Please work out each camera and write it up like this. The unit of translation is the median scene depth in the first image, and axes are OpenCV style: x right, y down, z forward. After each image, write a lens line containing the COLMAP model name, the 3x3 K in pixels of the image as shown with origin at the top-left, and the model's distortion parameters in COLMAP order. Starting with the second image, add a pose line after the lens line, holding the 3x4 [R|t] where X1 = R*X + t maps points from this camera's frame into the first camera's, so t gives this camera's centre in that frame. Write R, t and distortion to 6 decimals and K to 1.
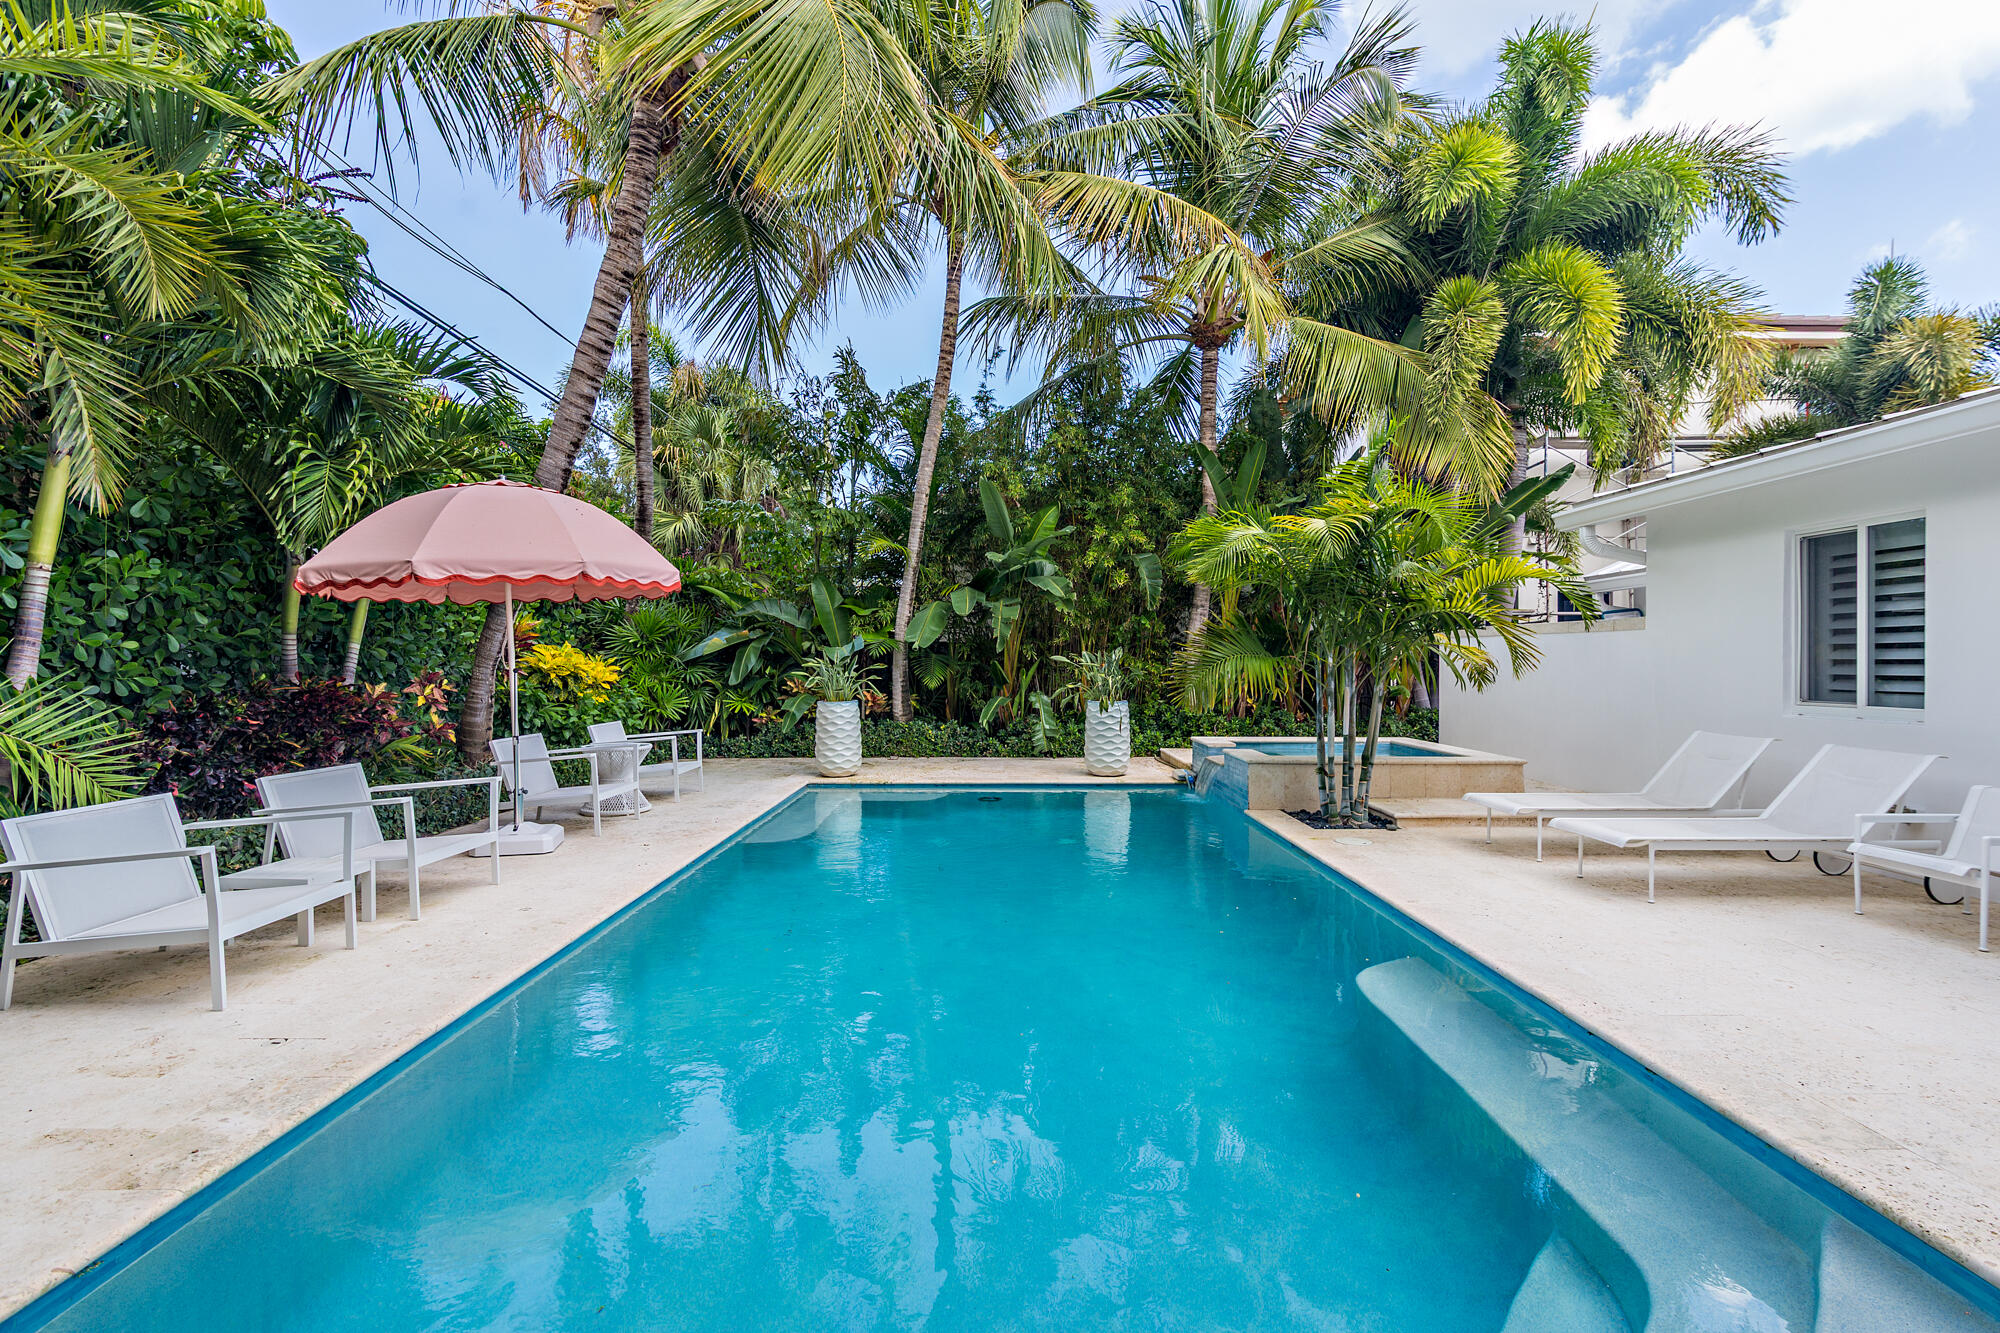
lens RADIAL K [[915.0, 0, 1007.2], [0, 915.0, 656.1], [0, 0, 1]] dist [-0.002134, -0.001036]
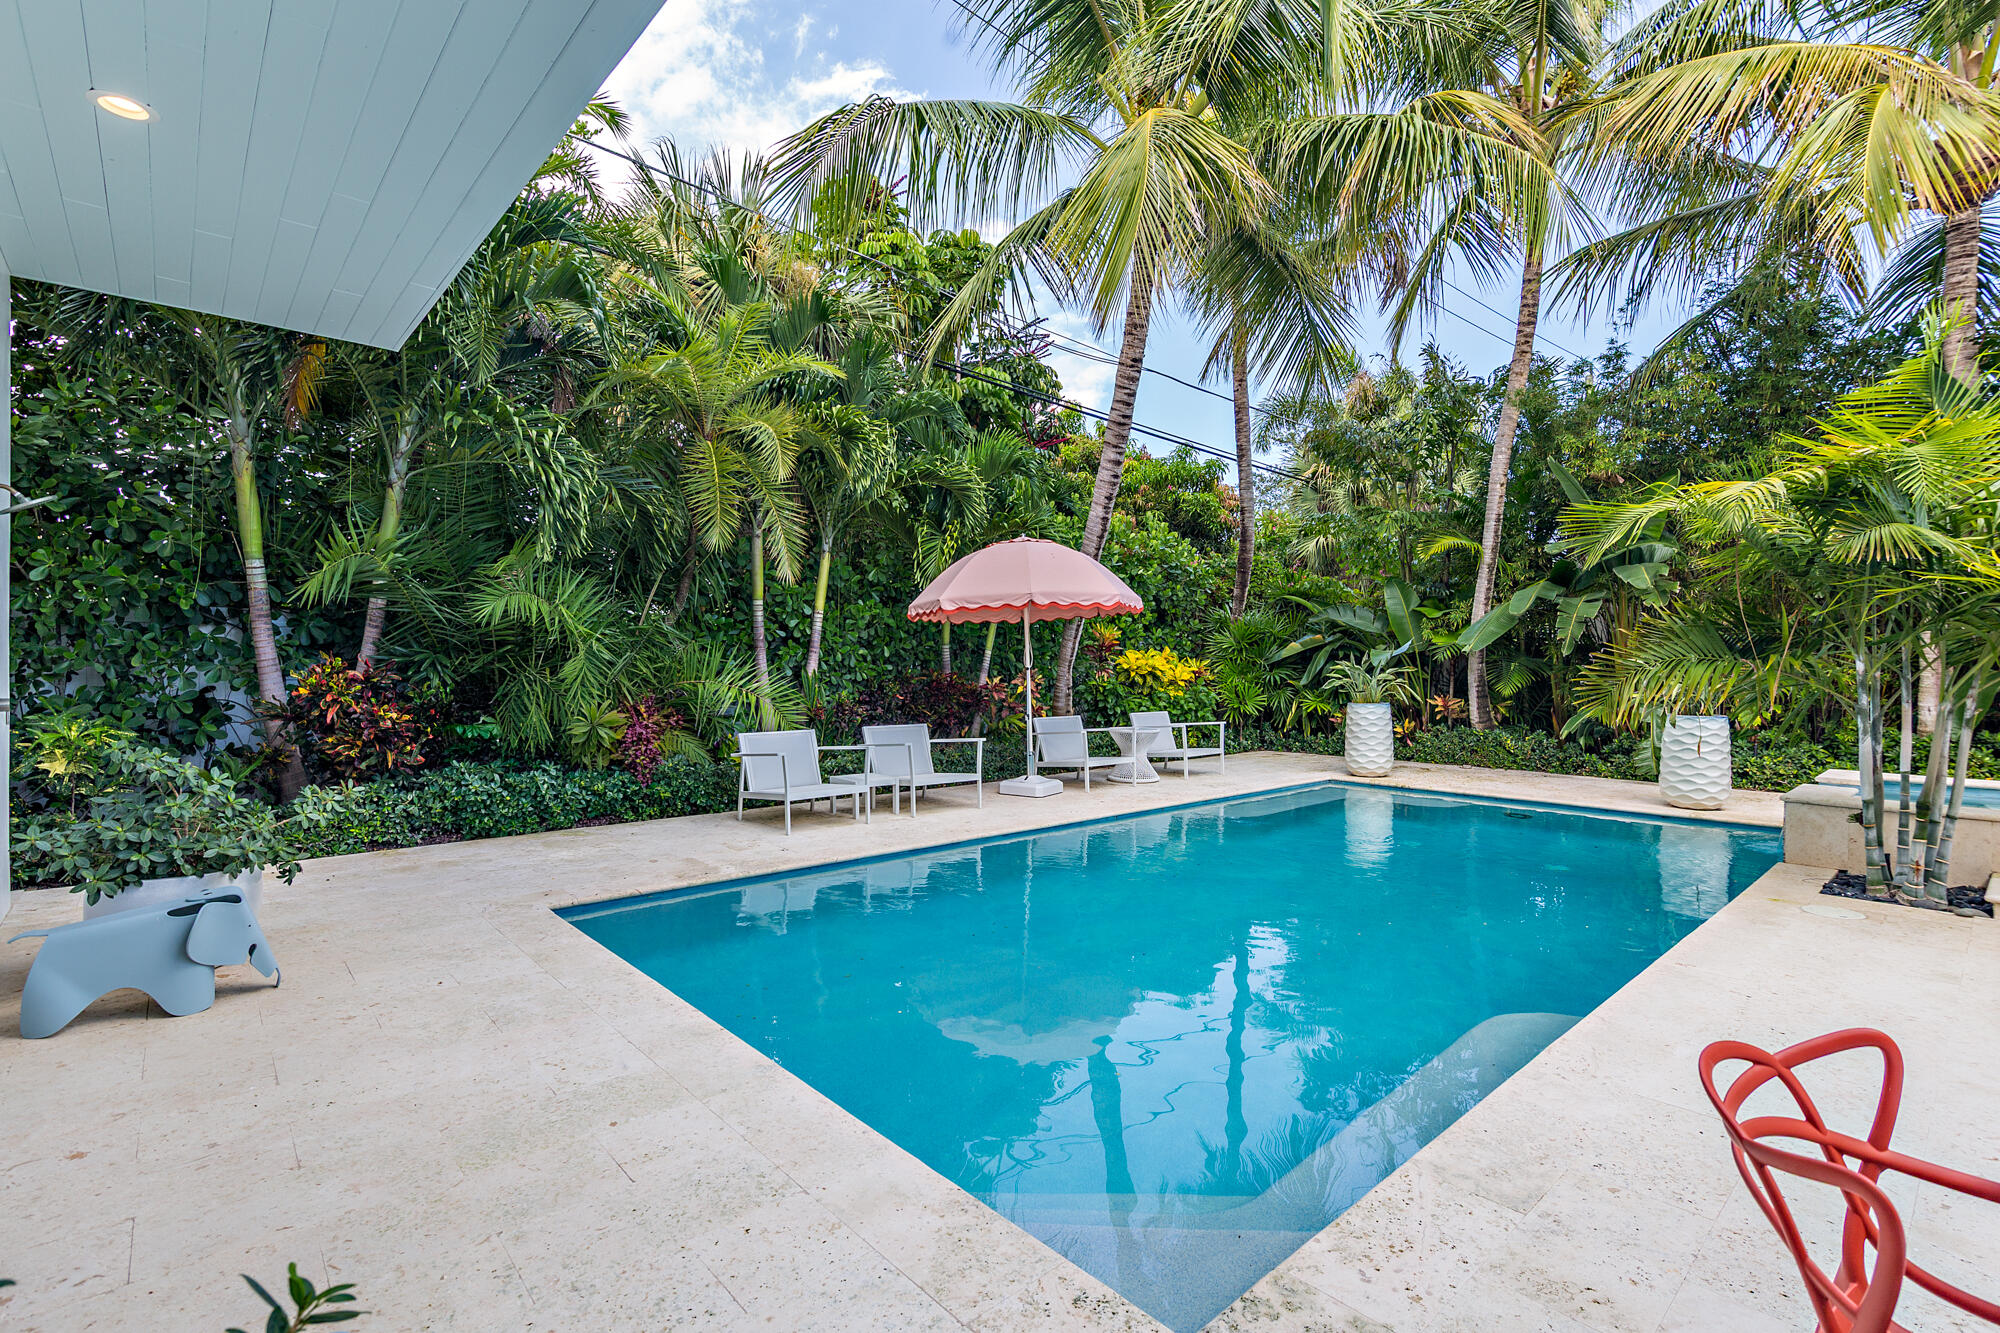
lens RADIAL K [[915.0, 0, 994.7], [0, 915.0, 662.1], [0, 0, 1]] dist [-0.002134, -0.001036]
pose [[0.650126, 0.002762, -0.759821, 0.323382], [-0.001360, 0.999996, 0.002472, 0.001152], [0.759825, -0.000574, 0.650127, 0.013223]]
